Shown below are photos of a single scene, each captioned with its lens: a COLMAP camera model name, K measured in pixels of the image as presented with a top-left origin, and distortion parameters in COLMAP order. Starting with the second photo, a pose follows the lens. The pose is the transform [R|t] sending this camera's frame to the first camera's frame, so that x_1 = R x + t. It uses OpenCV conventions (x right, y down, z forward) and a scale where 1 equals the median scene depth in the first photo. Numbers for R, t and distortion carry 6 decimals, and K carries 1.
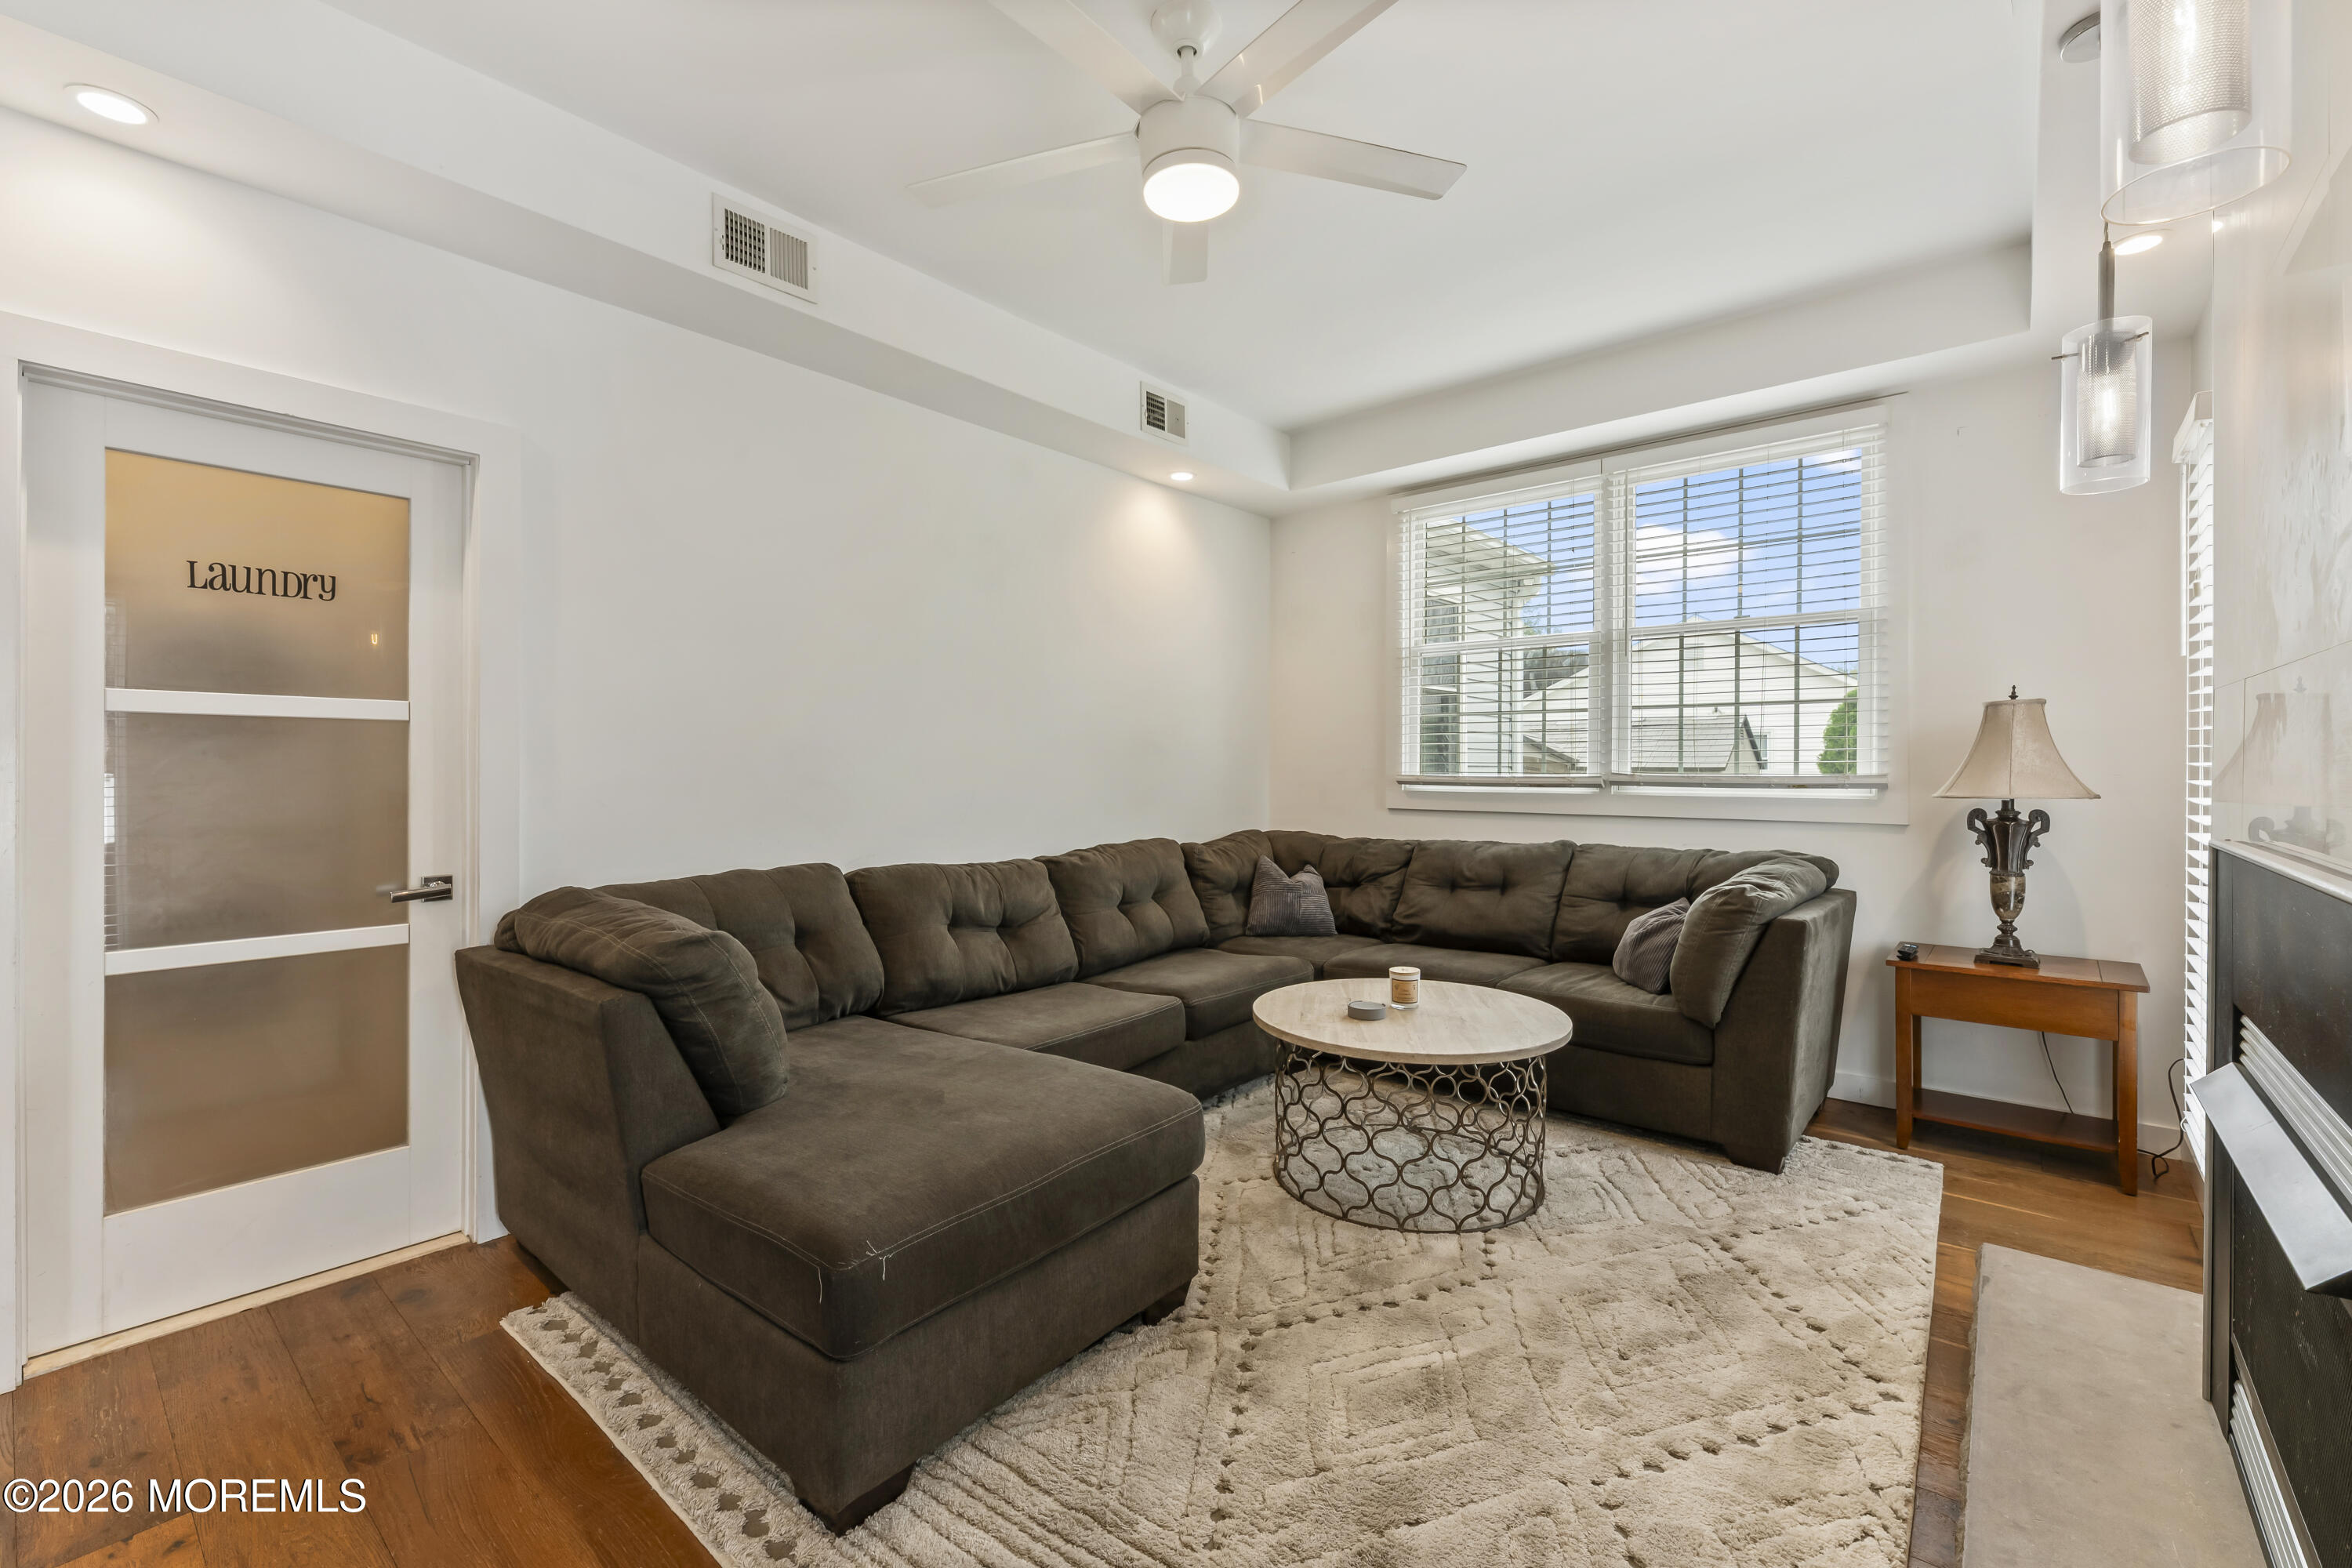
lens RADIAL K [[981.1, 0, 1171.7], [0, 981.1, 776.7], [0, 0, 1]] dist [-0.000808, -0.000389]
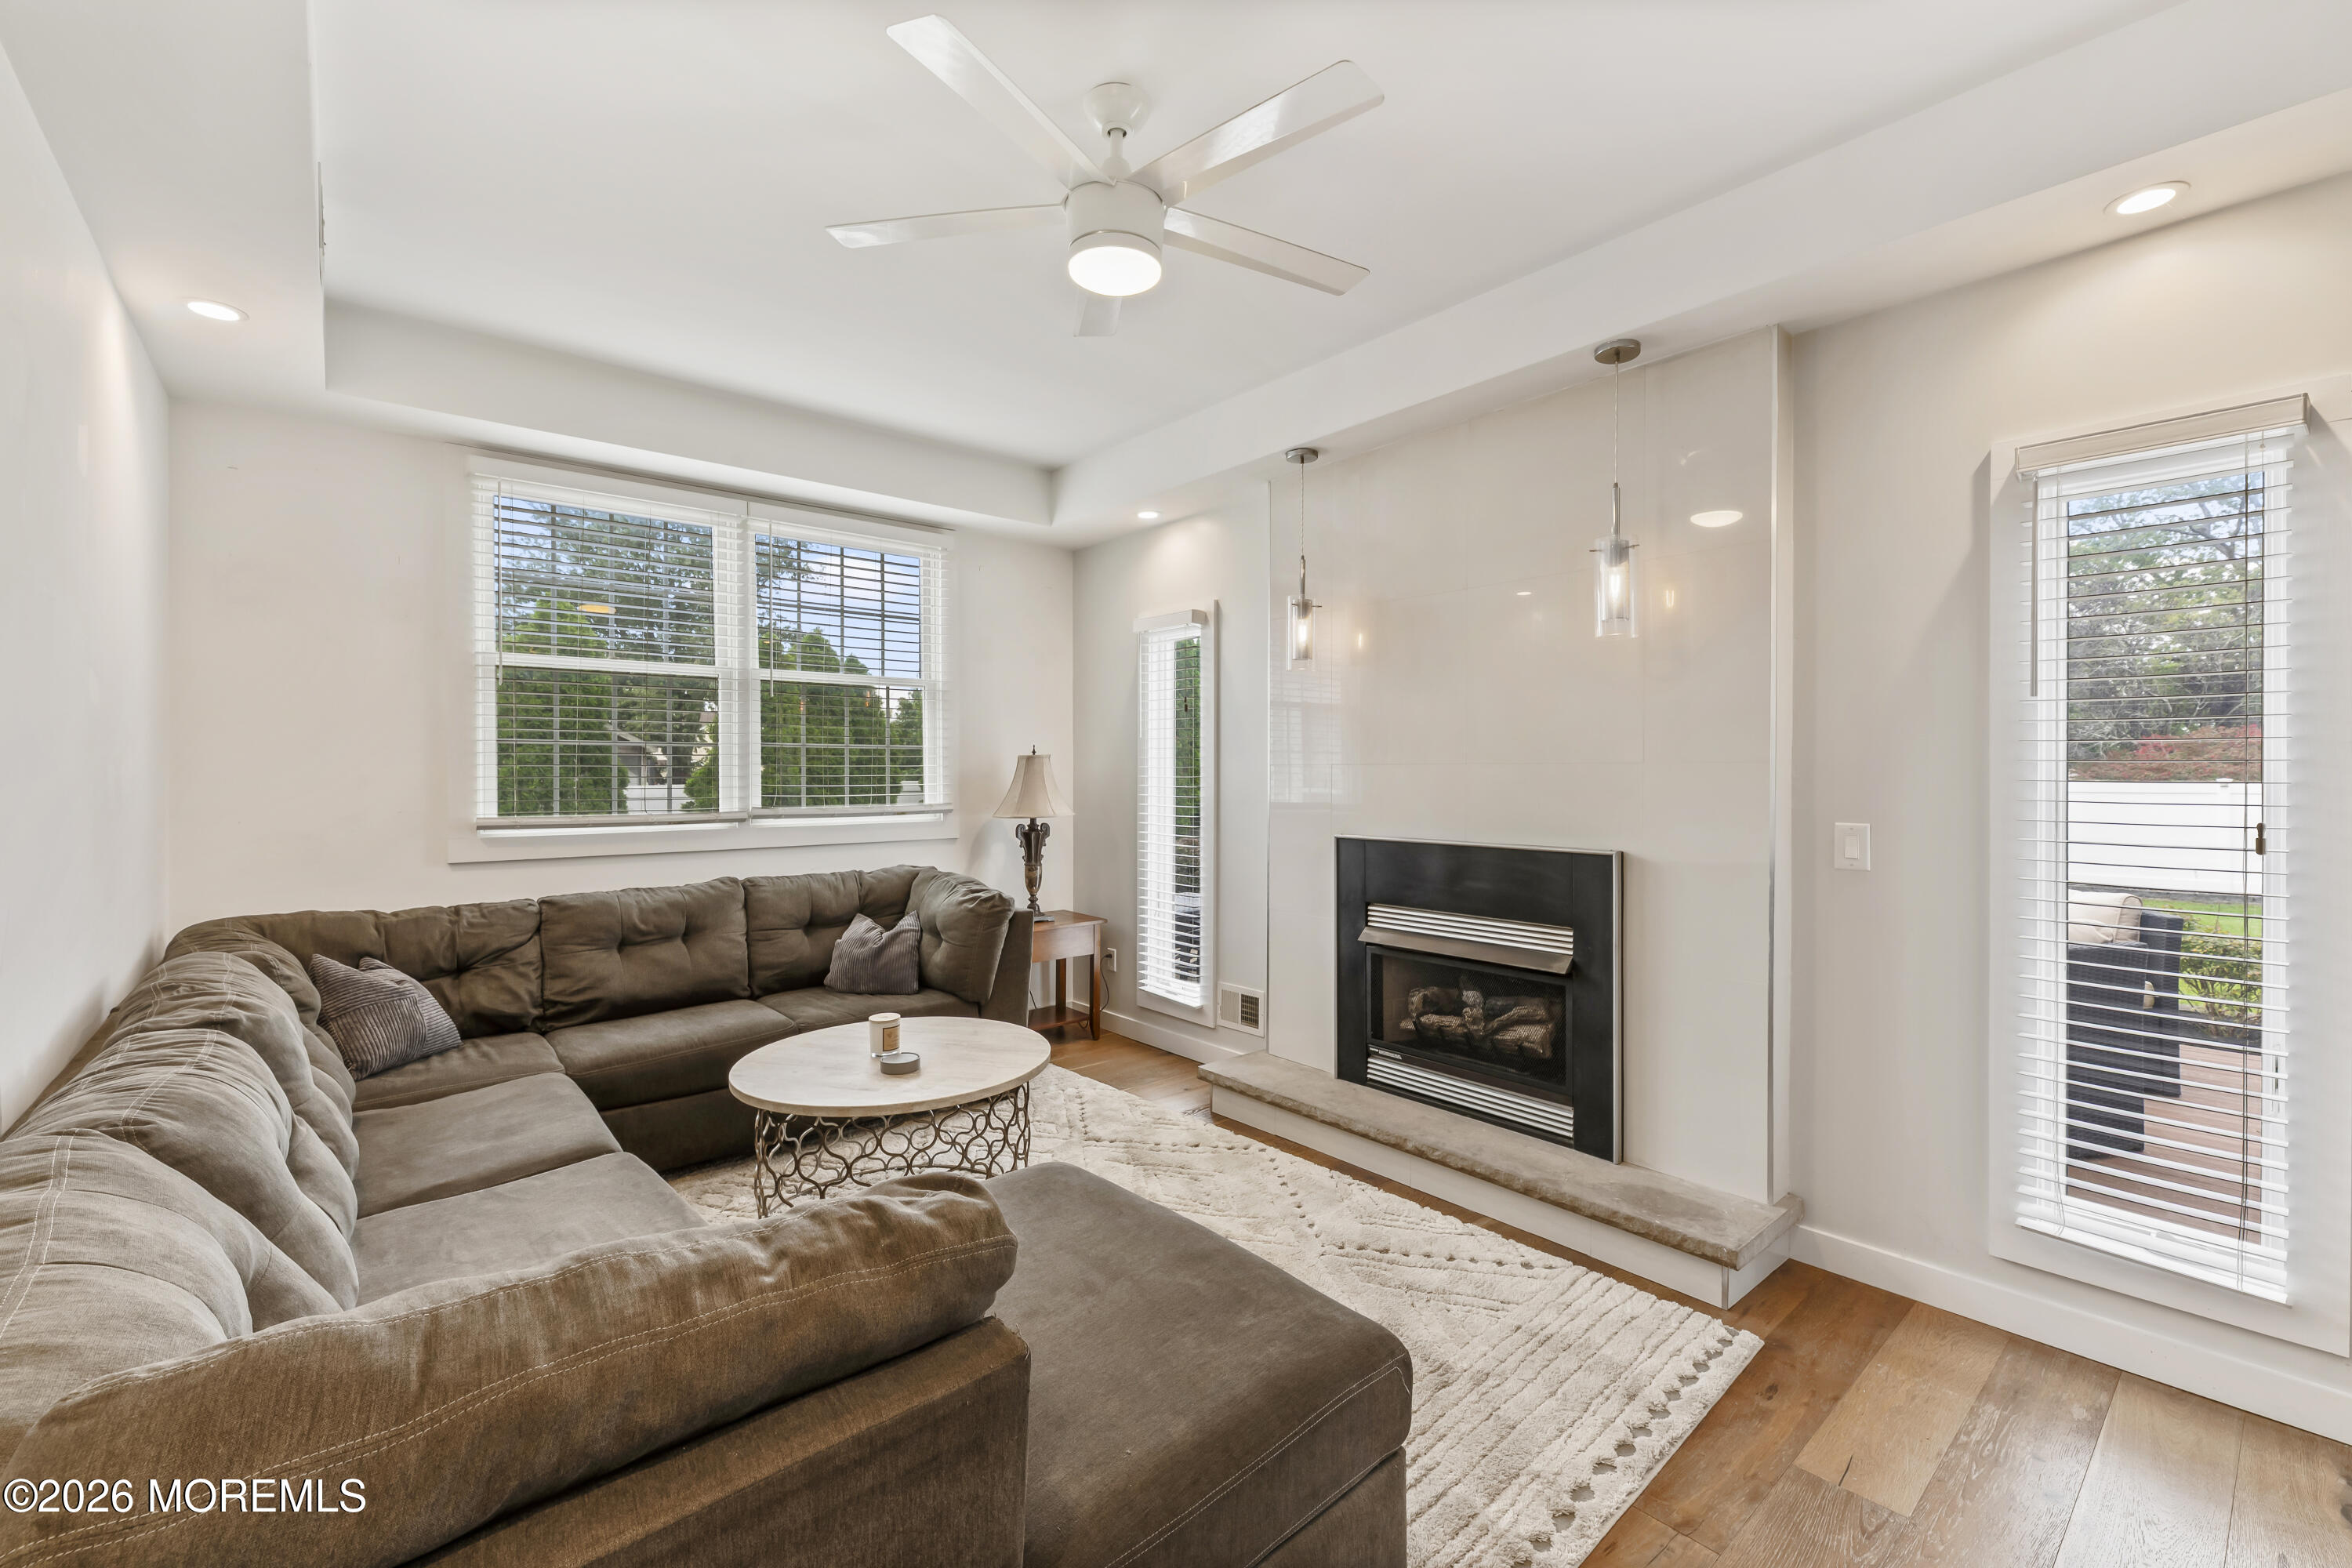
lens RADIAL K [[981.1, 0, 1171.3], [0, 981.1, 778.0], [0, 0, 1]] dist [-0.000808, -0.000389]
pose [[0.158257, -0.003349, 0.987392, -0.657327], [0.015793, 0.999875, 0.000860, -0.037623], [-0.987272, 0.015458, 0.158290, 0.523847]]
